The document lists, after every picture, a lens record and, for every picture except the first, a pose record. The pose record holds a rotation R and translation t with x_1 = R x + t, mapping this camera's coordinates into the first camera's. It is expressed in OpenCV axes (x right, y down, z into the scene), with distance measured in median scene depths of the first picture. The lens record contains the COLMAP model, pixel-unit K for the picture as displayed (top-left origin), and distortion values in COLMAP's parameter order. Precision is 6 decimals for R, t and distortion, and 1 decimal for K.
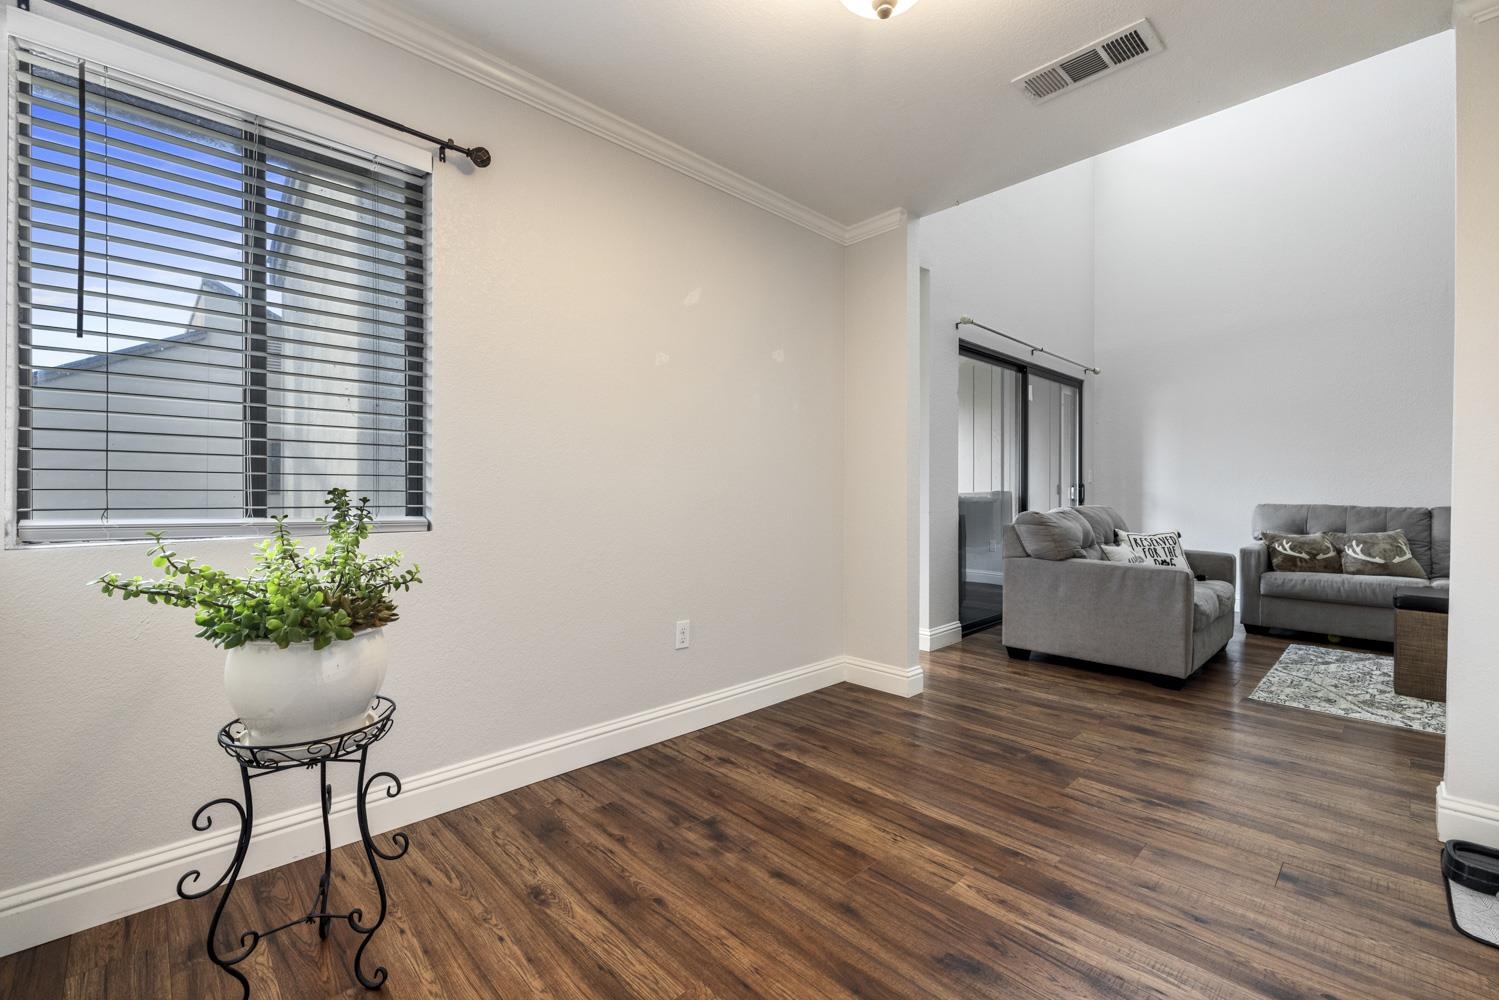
lens RADIAL K [[629.5, 0, 747.5], [0, 629.5, 493.0], [0, 0, 1]] dist [0.000137, -0.000261]
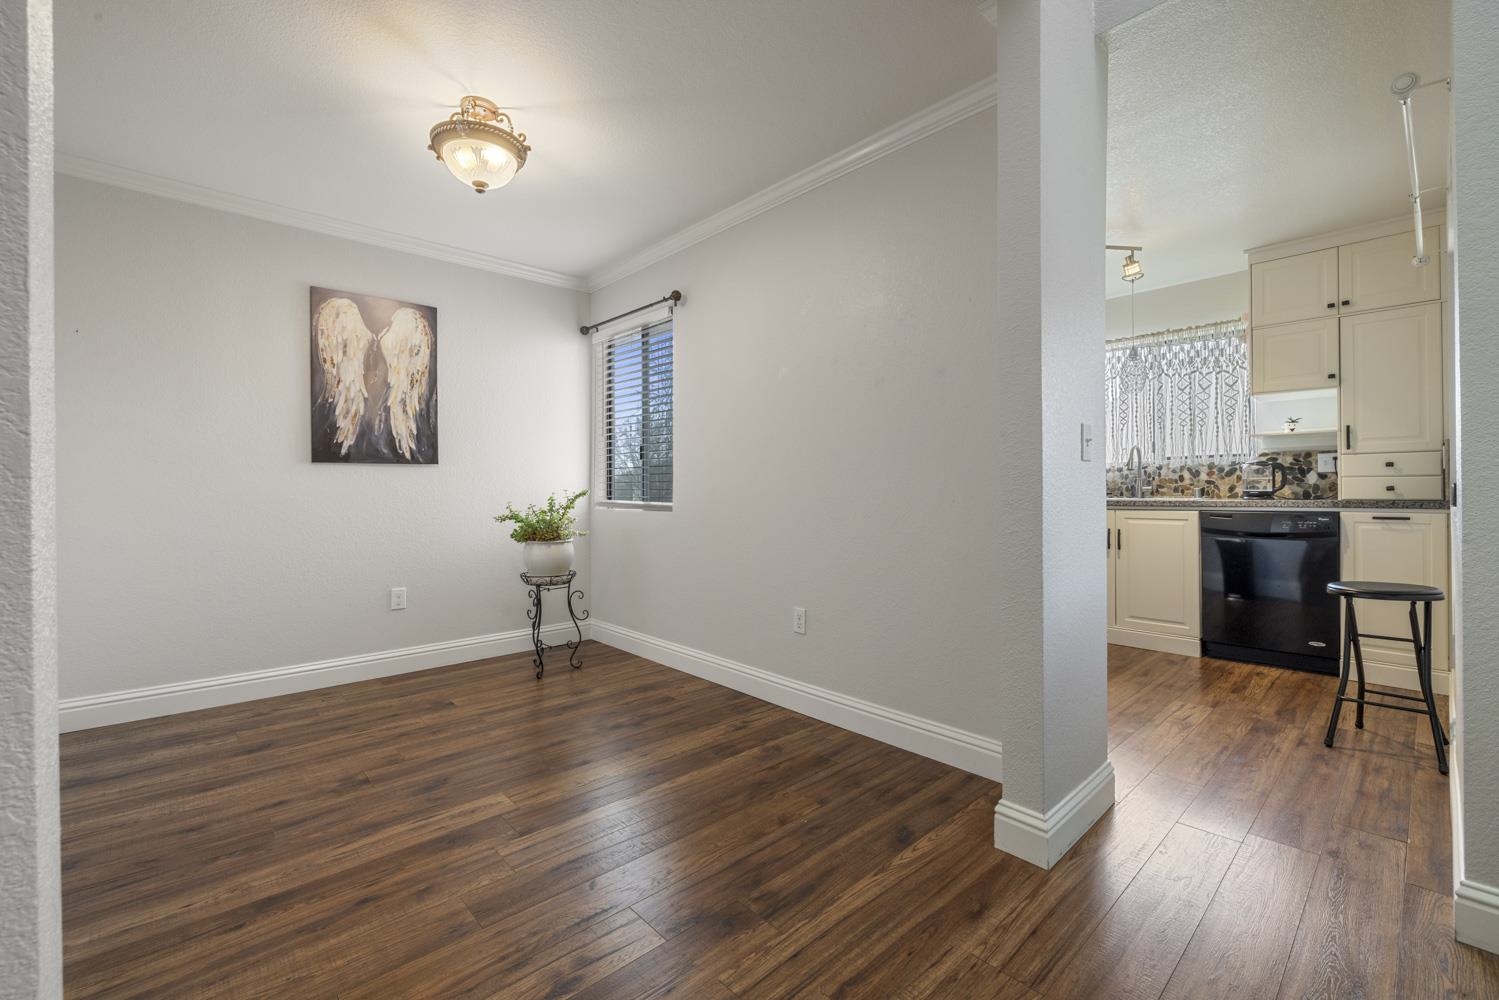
lens RADIAL K [[631.5, 0, 748.5], [0, 631.5, 487.2], [0, 0, 1]] dist [-0.000353, -0.000465]
pose [[-0.021100, -0.007982, -0.999745, 1.044098], [0.003163, 0.999963, -0.008051, 0.004515], [0.999772, -0.003332, -0.021074, 0.989746]]
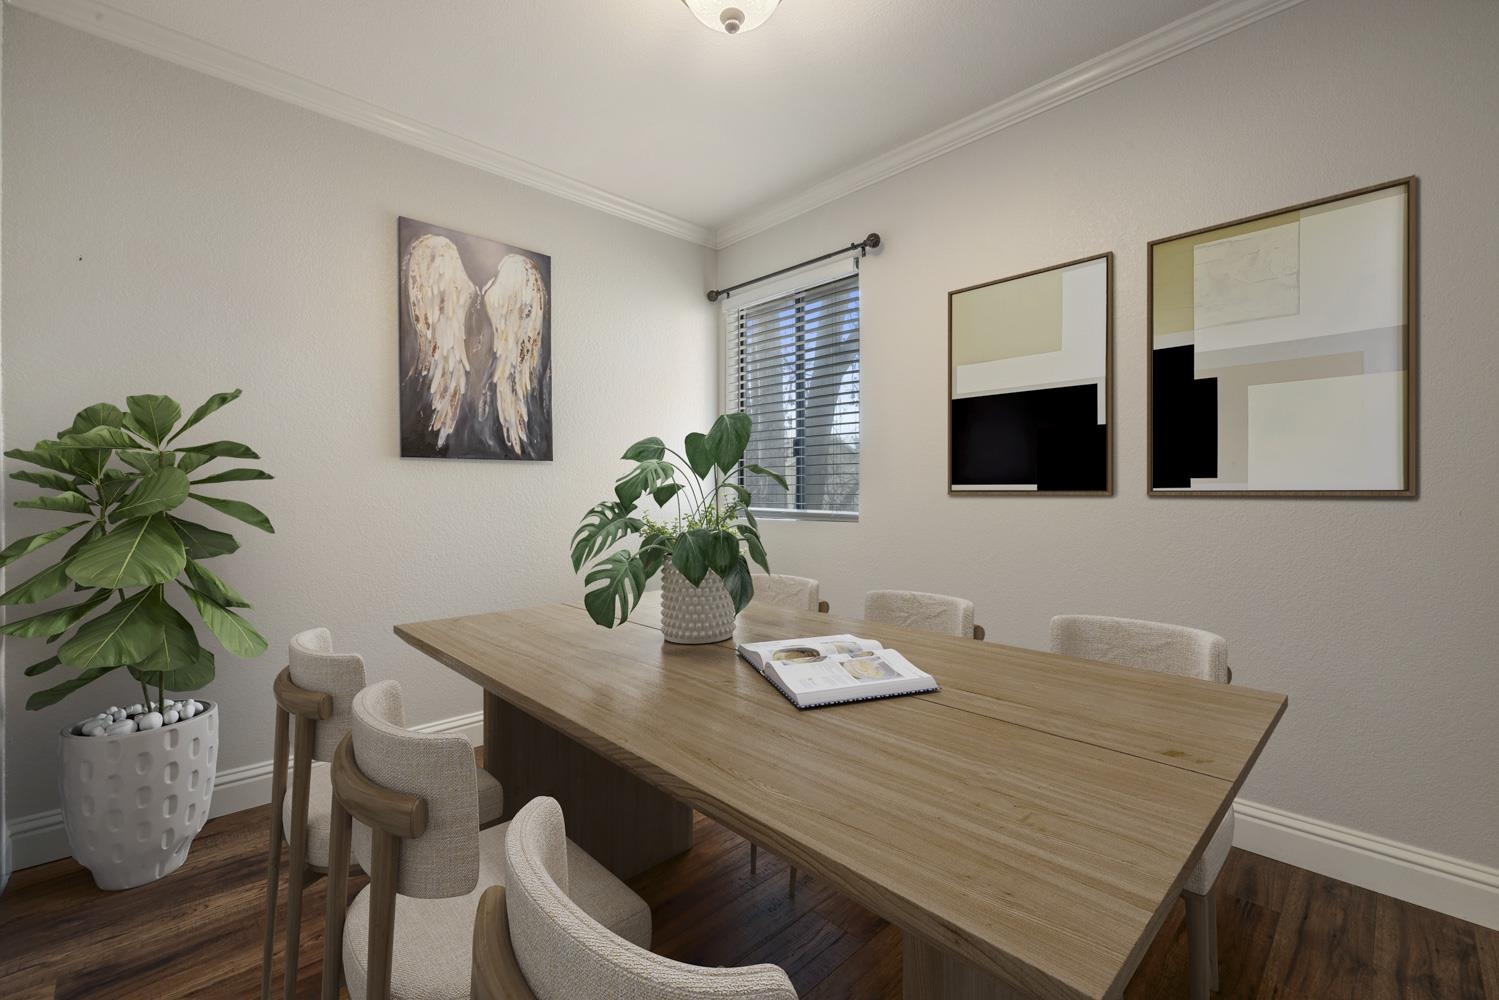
lens RADIAL K [[629.5, 0, 747.5], [0, 629.5, 493.0], [0, 0, 1]] dist [0.000137, -0.000261]
pose [[0.000338, -0.005867, -0.999983, 0.716010], [0.002377, 0.999980, -0.005866, 0.001068], [0.999997, -0.002375, 0.000352, 0.588700]]
